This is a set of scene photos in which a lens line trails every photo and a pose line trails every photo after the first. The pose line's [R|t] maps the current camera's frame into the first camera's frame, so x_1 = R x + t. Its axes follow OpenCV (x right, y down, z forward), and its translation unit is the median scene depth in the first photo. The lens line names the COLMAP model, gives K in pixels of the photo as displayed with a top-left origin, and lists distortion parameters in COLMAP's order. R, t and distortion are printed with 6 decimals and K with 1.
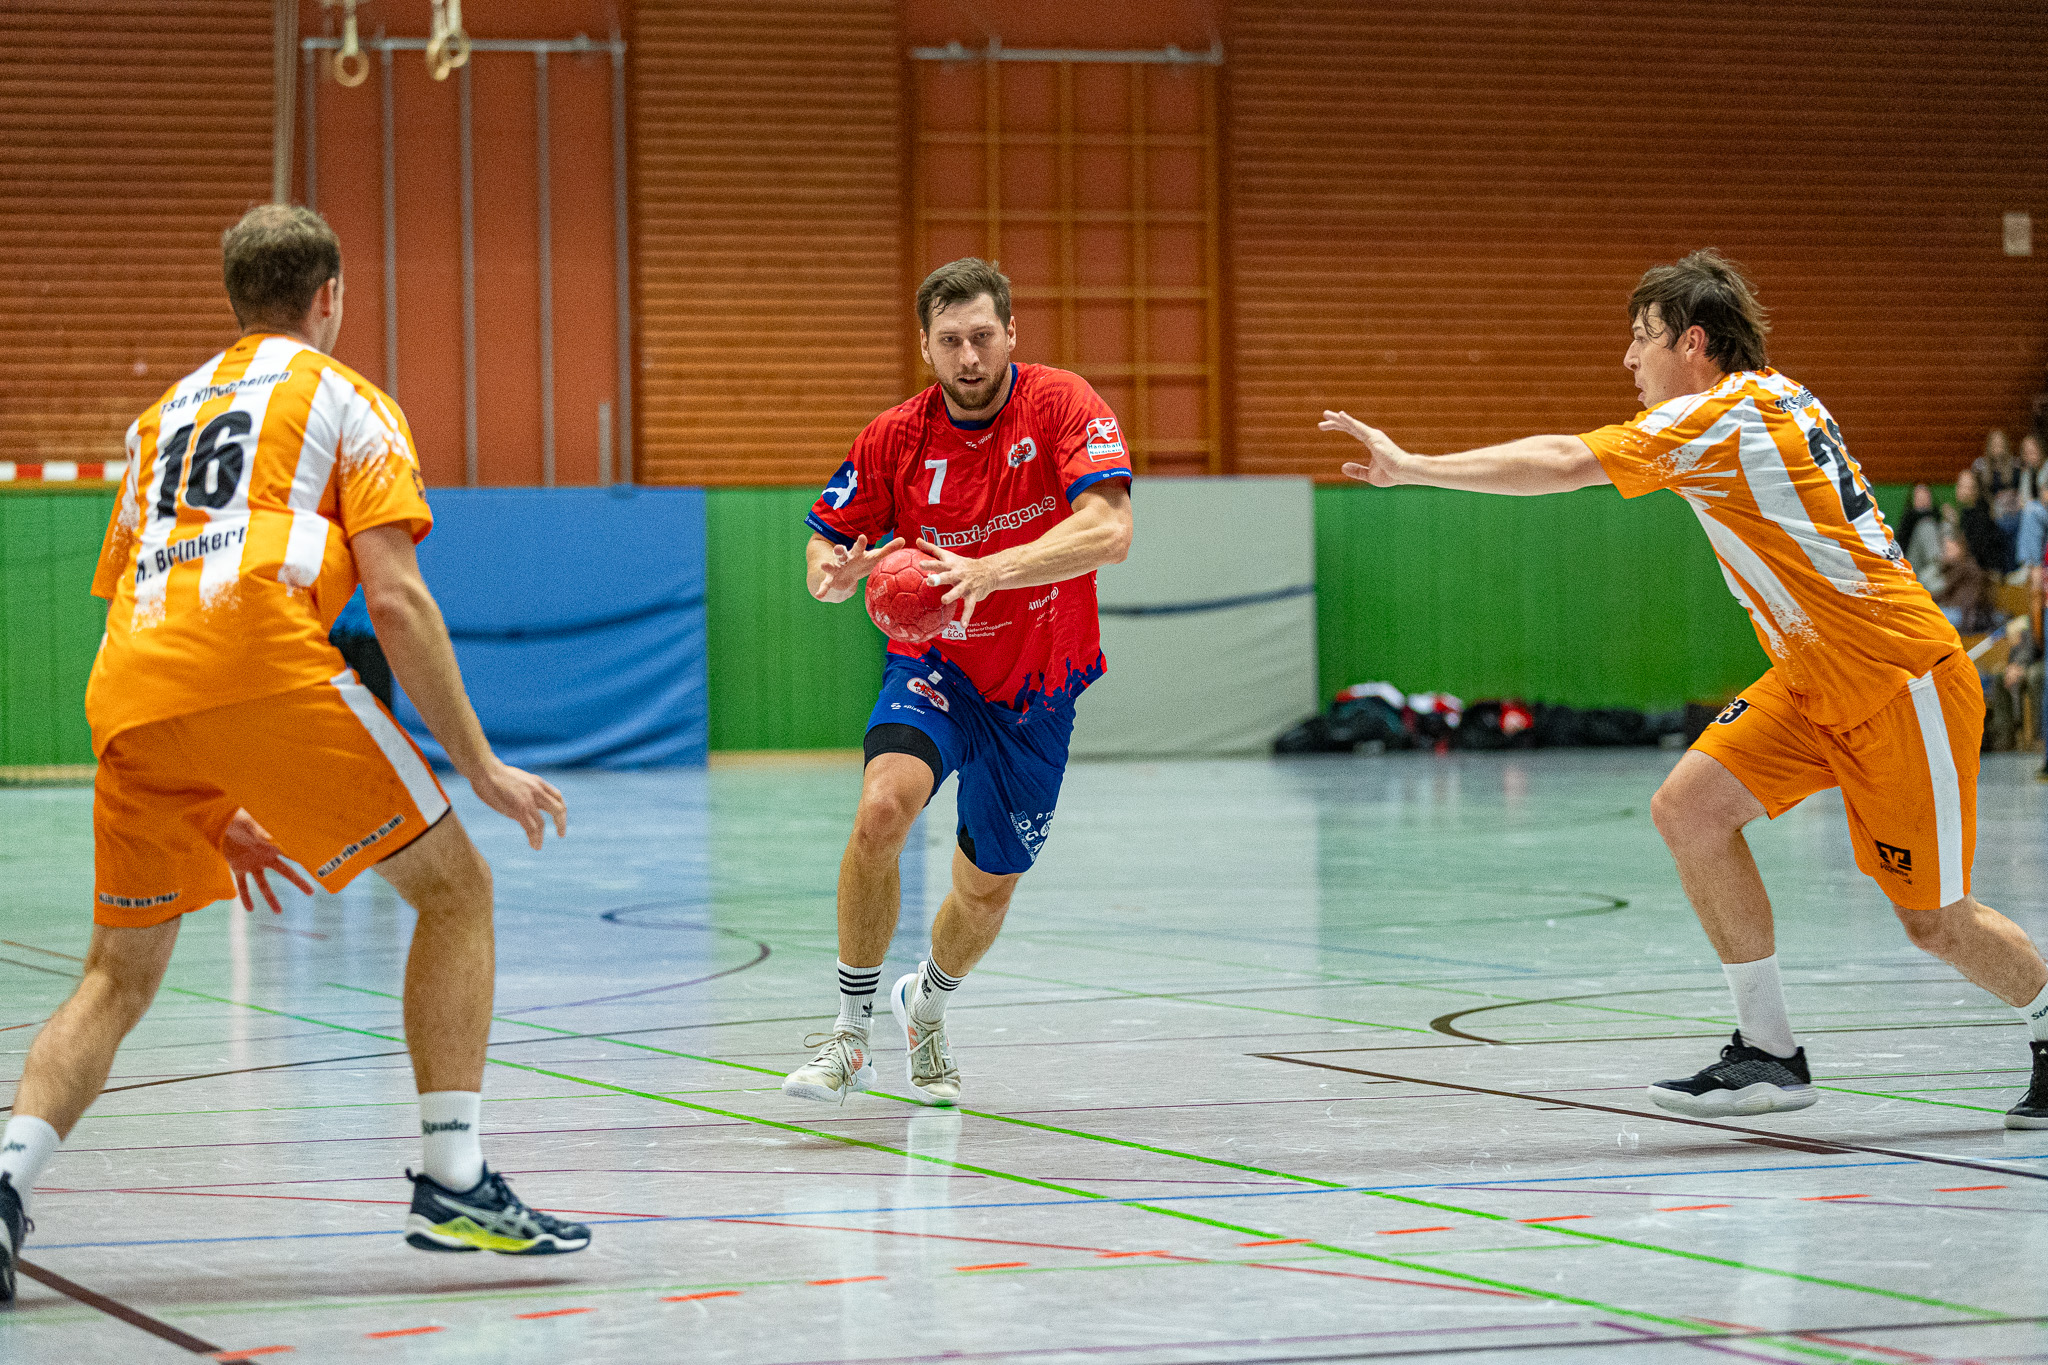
lens RADIAL K [[6564.1, 0, 1024.0], [0, 6564.1, 682.5], [0, 0, 1]] dist [0.041861, -1.273251]
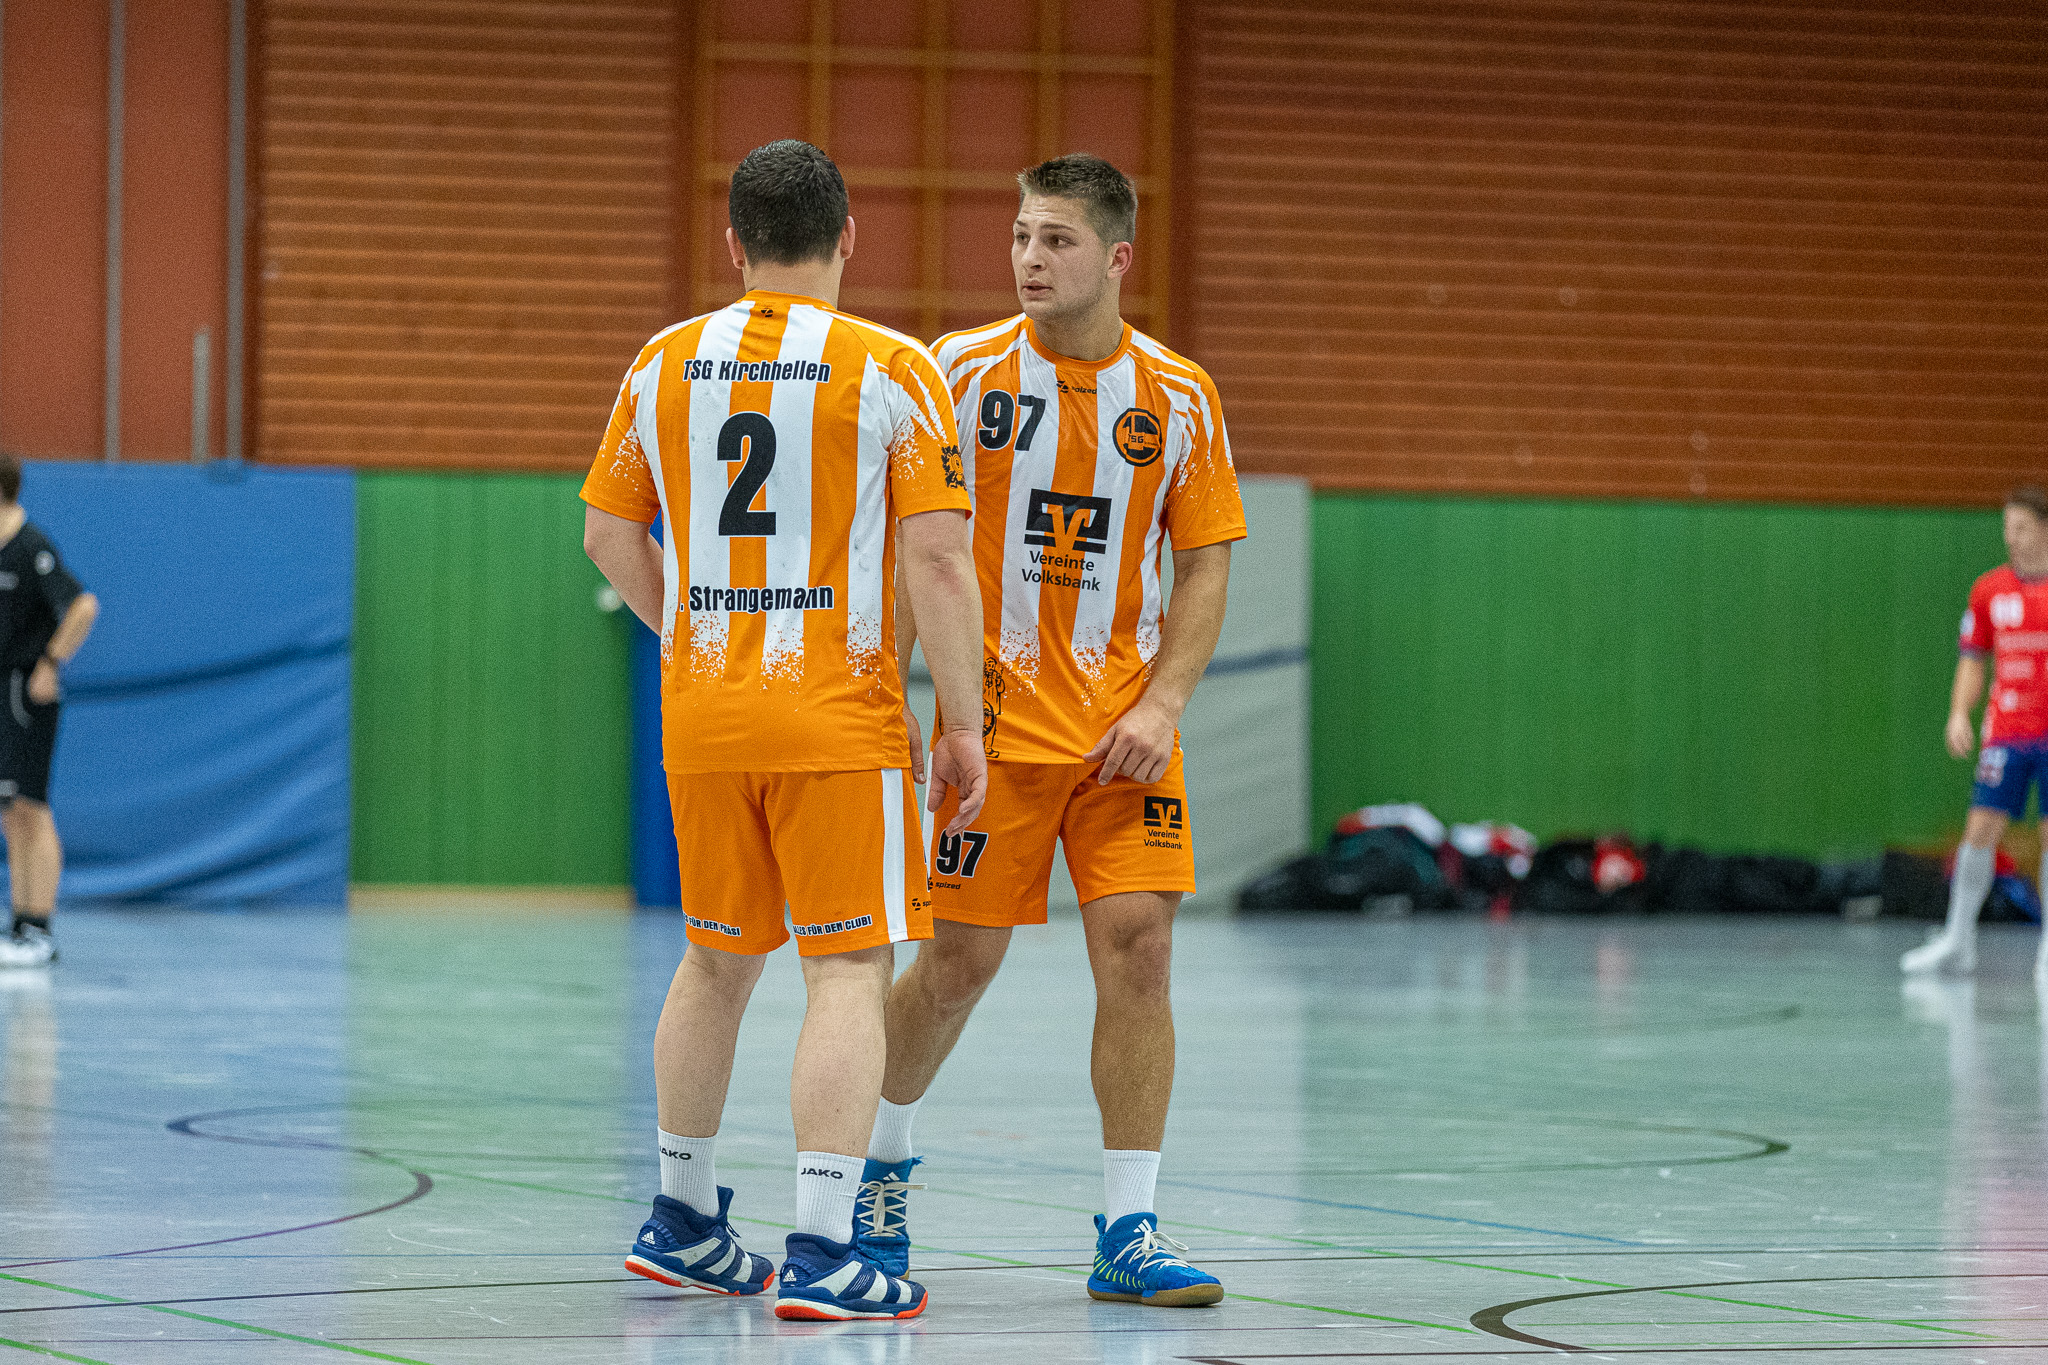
lens RADIAL K [[8683.4, 0, 1024.0], [0, 8683.4, 682.5], [0, 0, 1]] dist [-0.168565, 1.005079]
pose [[0.999606, 0.027867, 0.003232, 0.014064], [-0.027862, 0.999611, -0.001470, -0.009531], [-0.003272, 0.001380, 0.999994, 0.157737]]
